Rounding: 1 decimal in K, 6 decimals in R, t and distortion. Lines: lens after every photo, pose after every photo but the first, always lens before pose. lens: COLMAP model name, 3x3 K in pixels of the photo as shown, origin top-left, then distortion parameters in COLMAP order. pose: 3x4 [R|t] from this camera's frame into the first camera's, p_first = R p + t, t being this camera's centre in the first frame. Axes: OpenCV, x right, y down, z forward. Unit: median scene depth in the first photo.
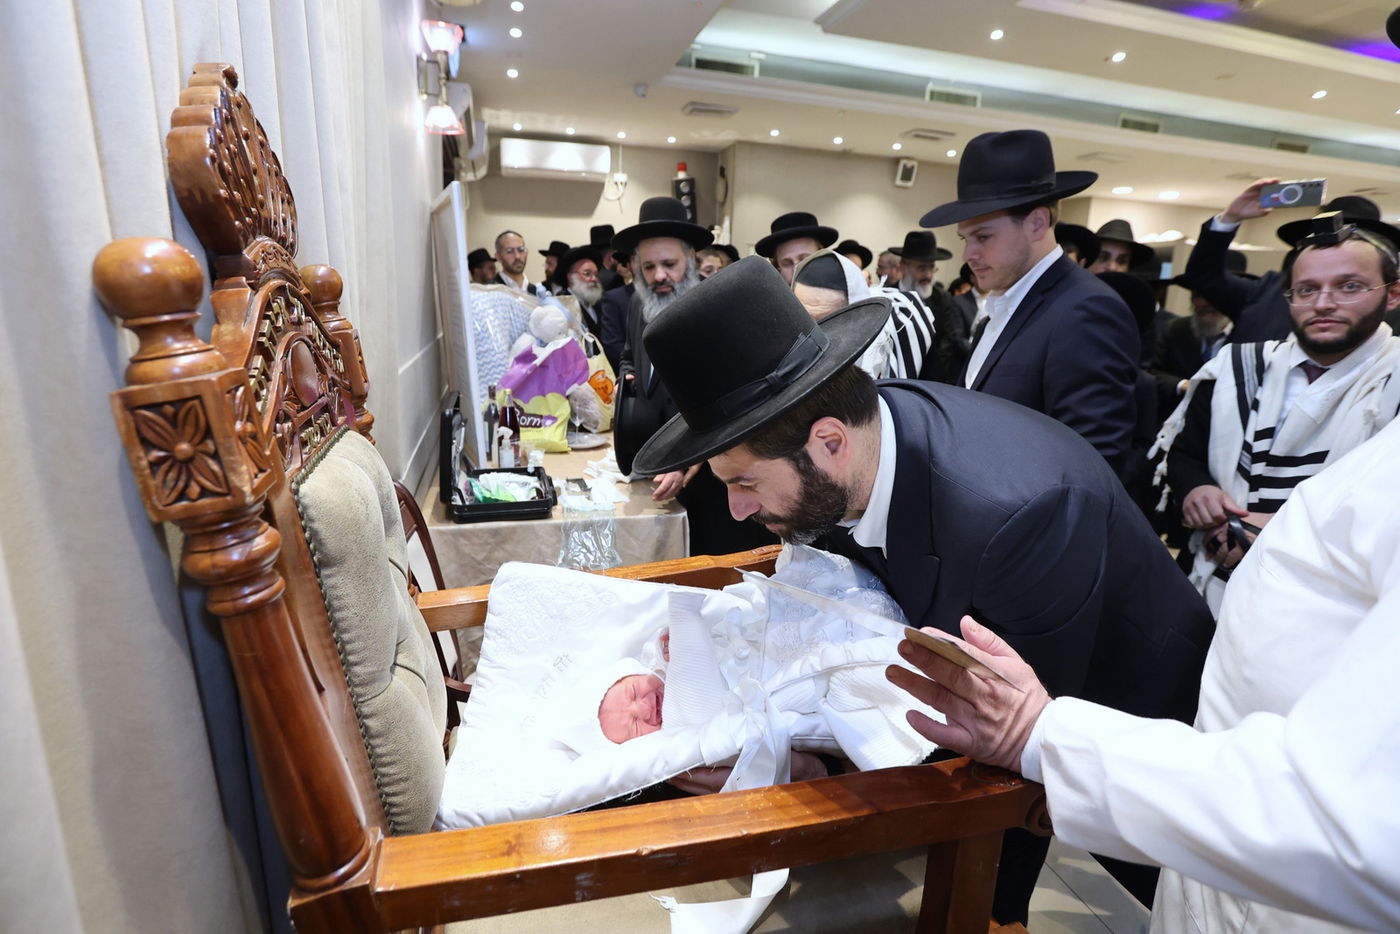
lens RADIAL K [[659.6, 0, 699.6], [0, 659.6, 430.5], [0, 0, 1]] dist [-0.027750, 0.011148]
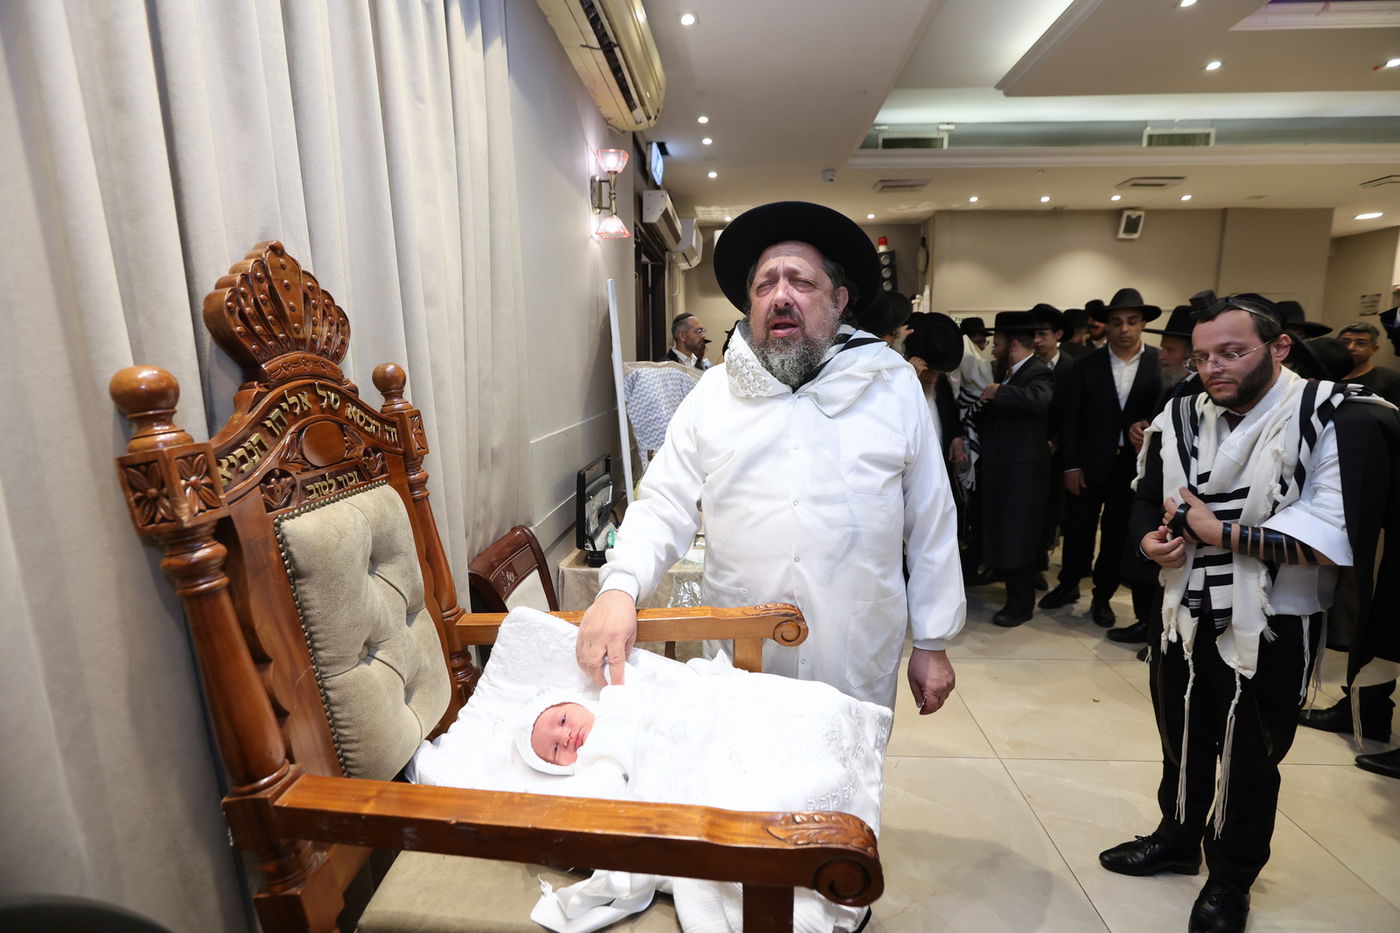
lens RADIAL K [[632.5, 0, 731.0], [0, 632.5, 462.6], [0, 0, 1]] dist [-0.002456, 0.000441]
pose [[0.949894, 0.017153, -0.312100, 0.105046], [-0.032137, 0.998561, -0.042929, -0.002369], [0.310915, 0.050808, 0.949079, -0.006115]]
